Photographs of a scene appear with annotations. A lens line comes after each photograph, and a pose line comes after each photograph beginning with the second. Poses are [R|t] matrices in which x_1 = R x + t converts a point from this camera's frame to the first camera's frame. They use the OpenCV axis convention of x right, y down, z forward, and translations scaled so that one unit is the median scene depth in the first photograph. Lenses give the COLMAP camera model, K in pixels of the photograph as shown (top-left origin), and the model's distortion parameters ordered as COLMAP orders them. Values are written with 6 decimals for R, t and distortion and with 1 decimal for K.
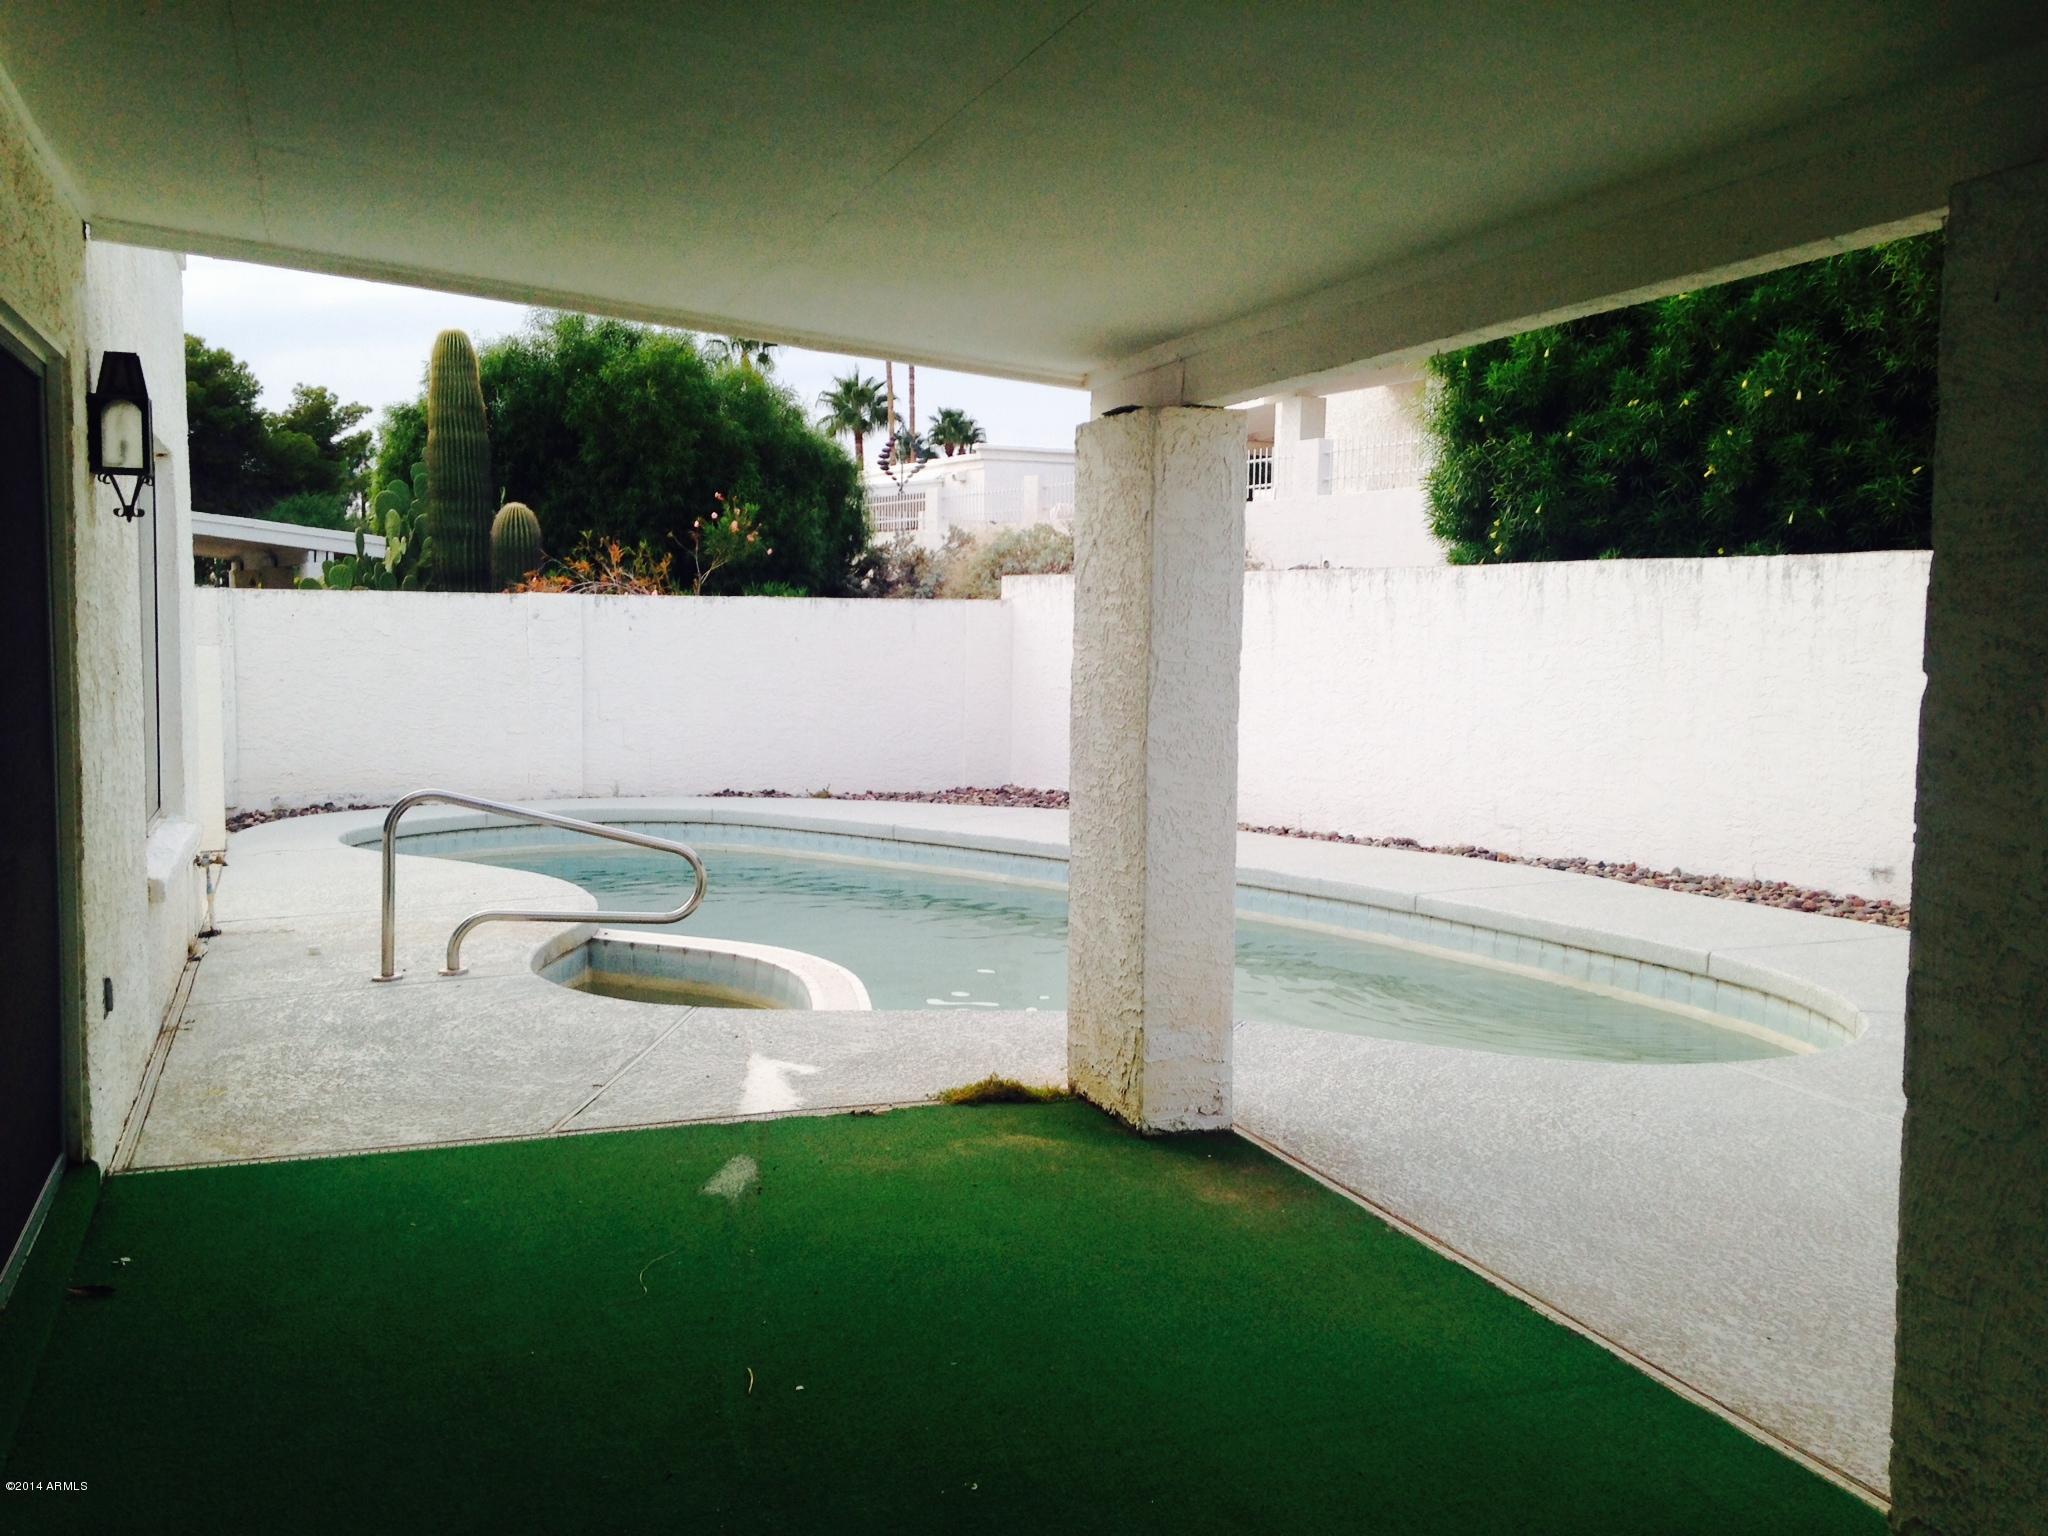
lens RADIAL K [[1866.4, 0, 1024.0], [0, 1866.4, 768.0], [0, 0, 1]] dist [0.159490, -0.214418]
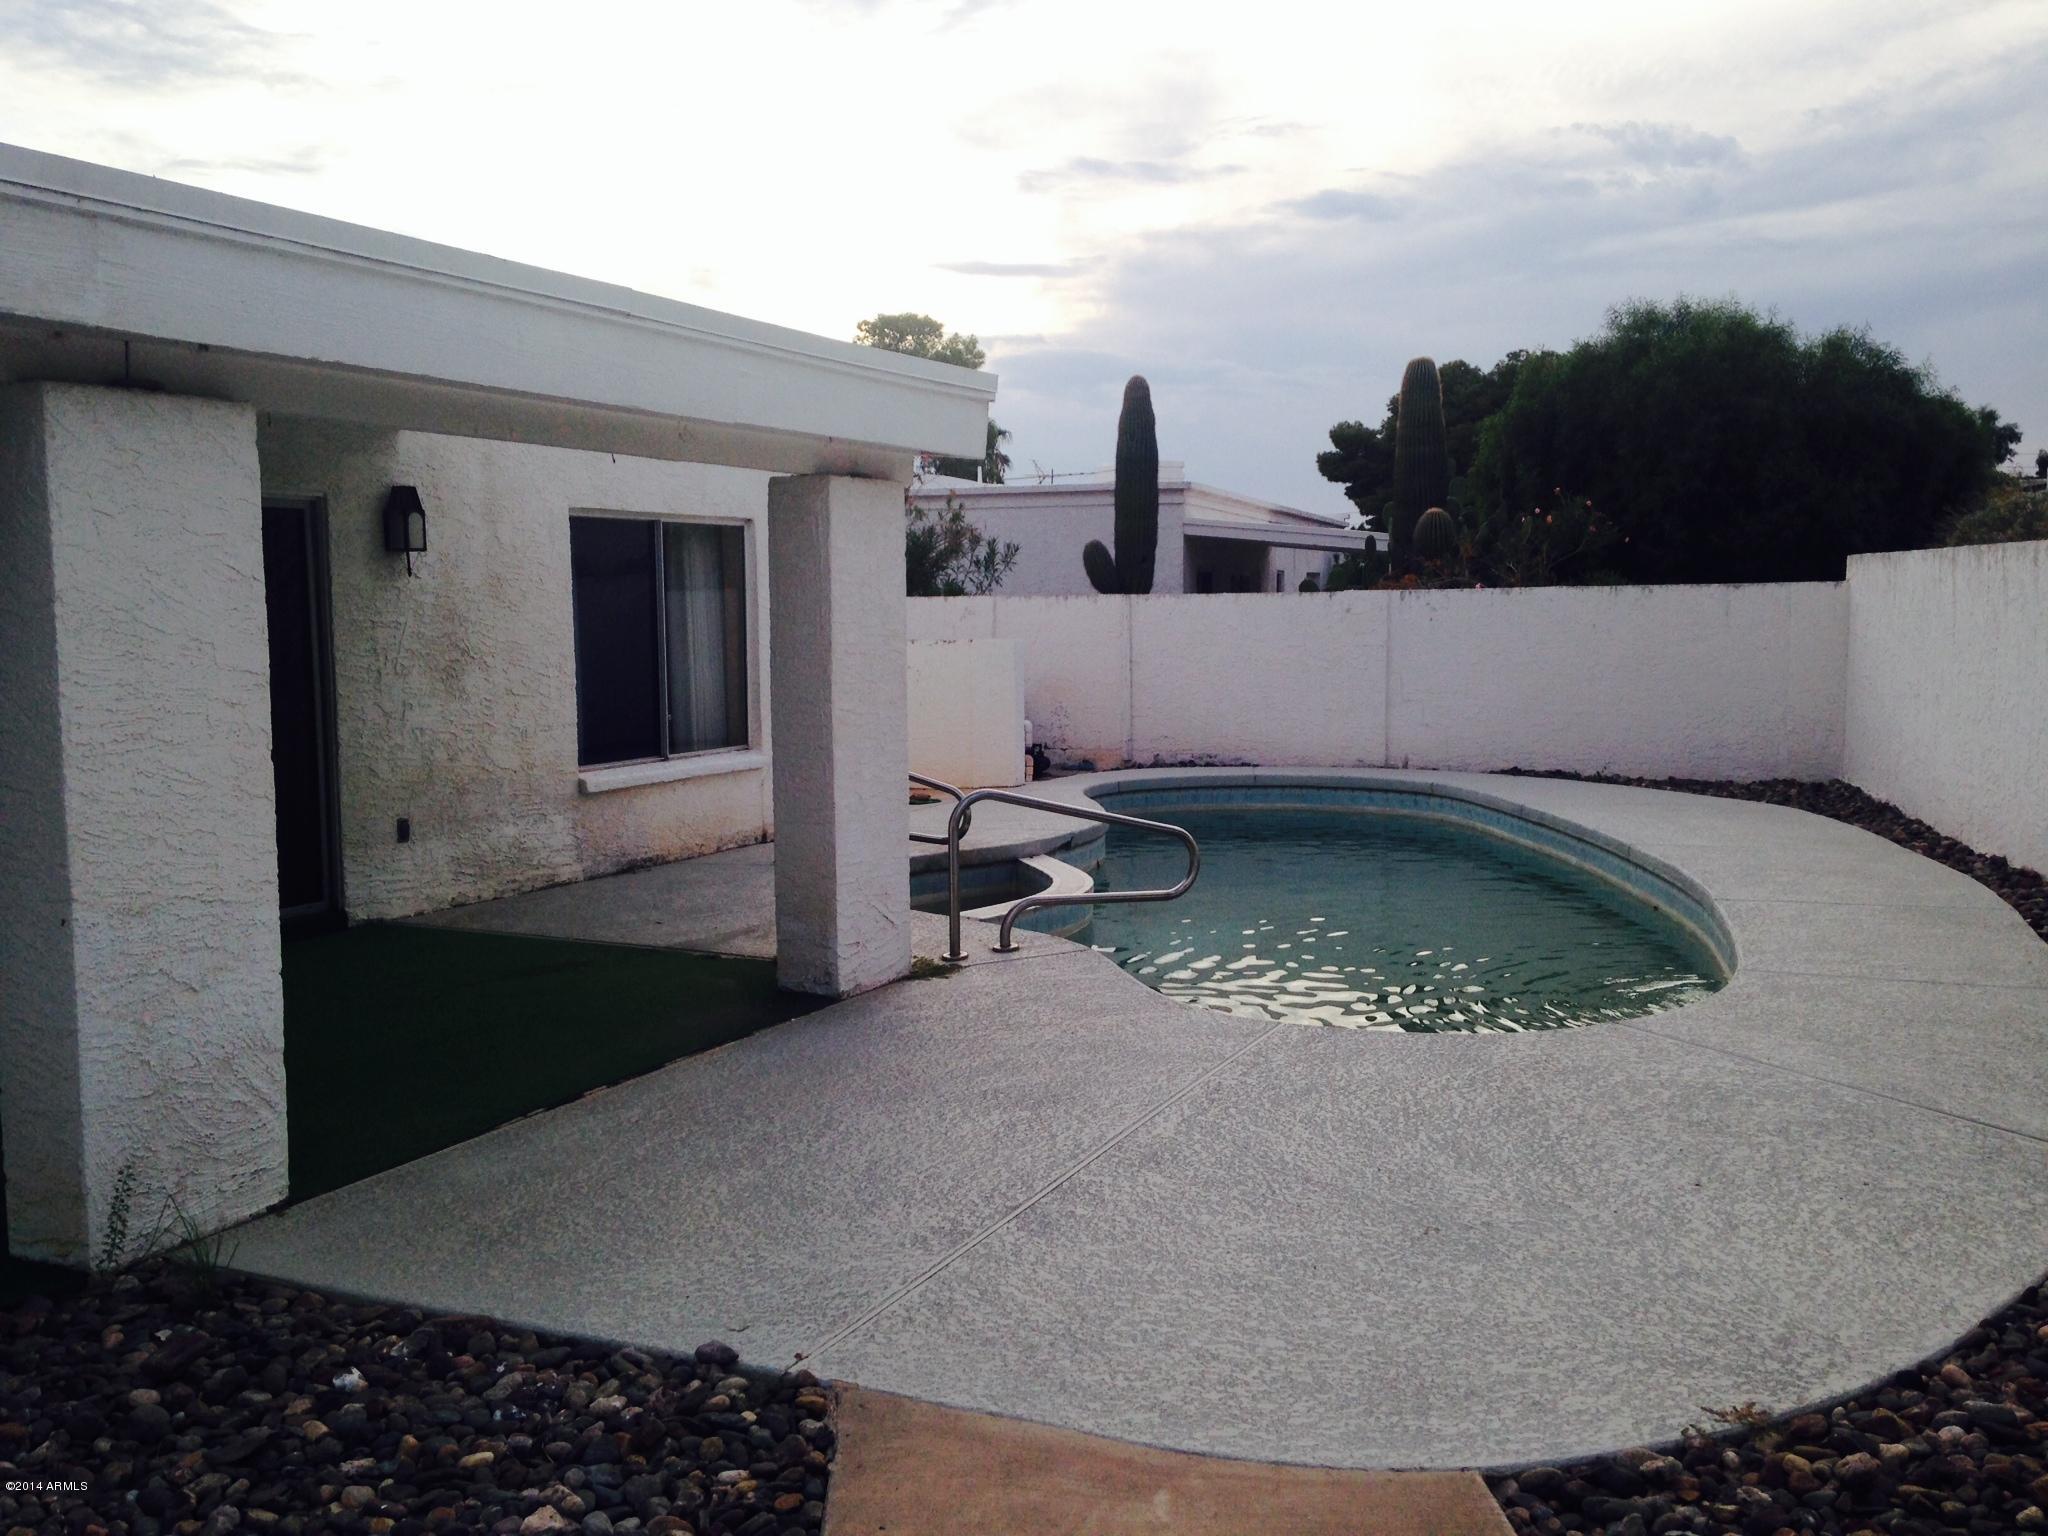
lens RADIAL K [[1863.3, 0, 1029.7], [0, 1863.3, 763.7], [0, 0, 1]] dist [0.185589, -0.266123]
pose [[0.680461, 0.049370, -0.731119, 0.437289], [-0.043515, 0.998690, 0.026938, -0.007703], [0.731491, 0.013484, 0.681718, 0.062261]]
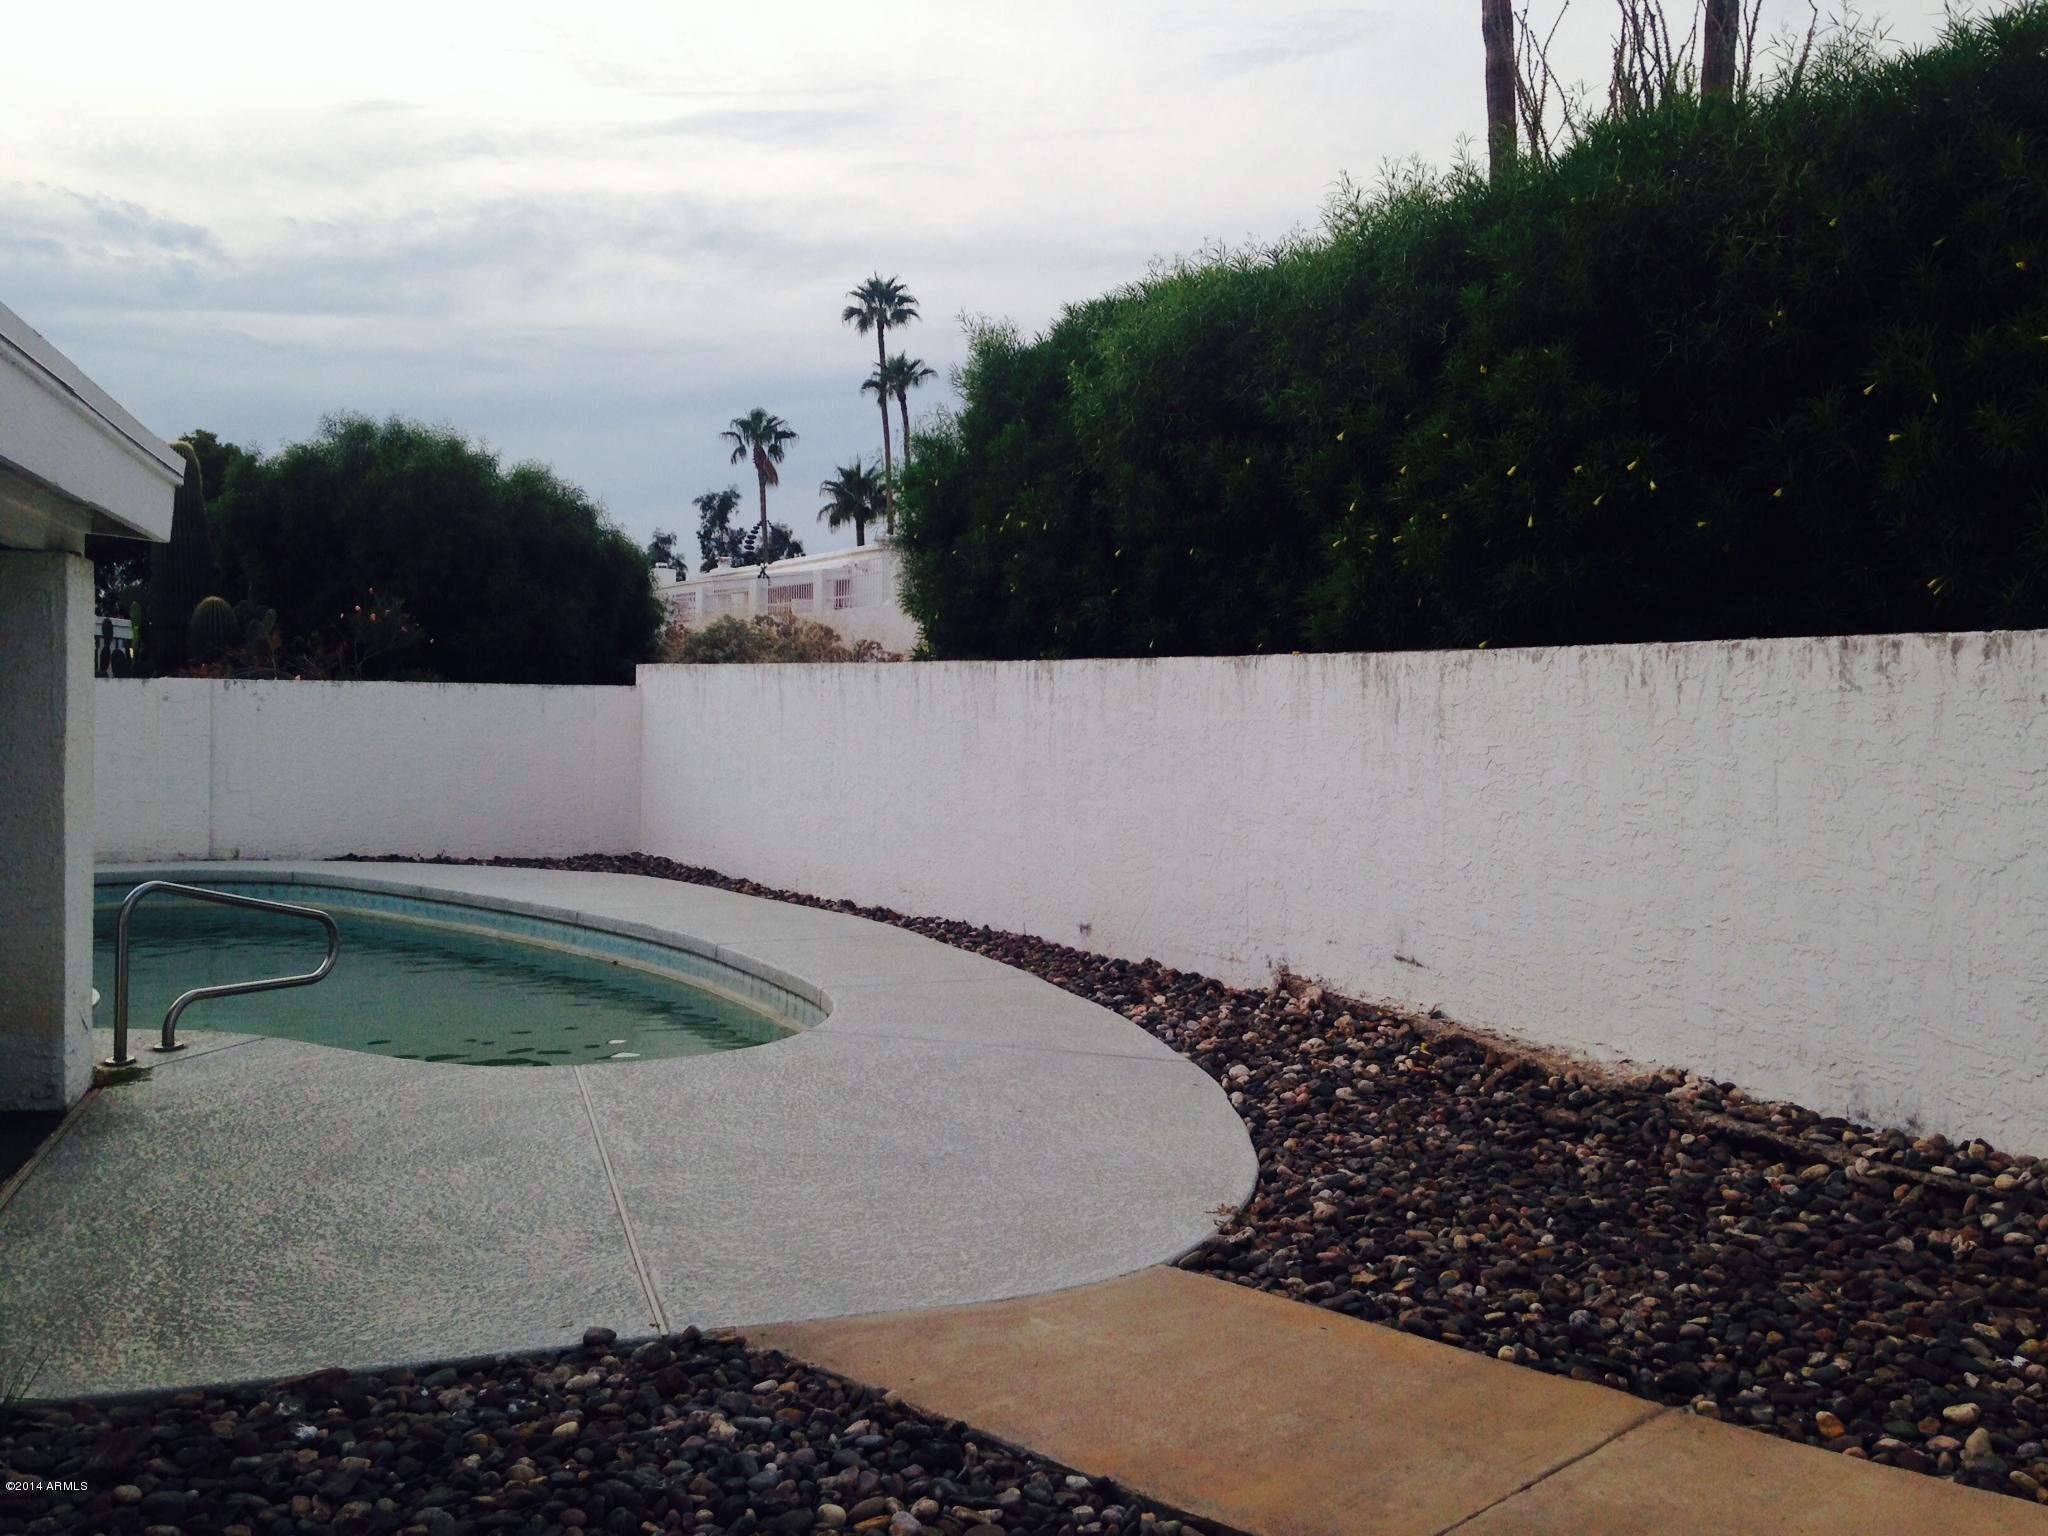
lens RADIAL K [[1863.3, 0, 1029.7], [0, 1863.3, 763.7], [0, 0, 1]] dist [0.185589, -0.266123]
pose [[0.998108, 0.009093, -0.060806, 0.308512], [-0.011768, 0.998972, -0.043777, 0.002368], [0.060345, 0.044409, 0.997189, -0.099212]]
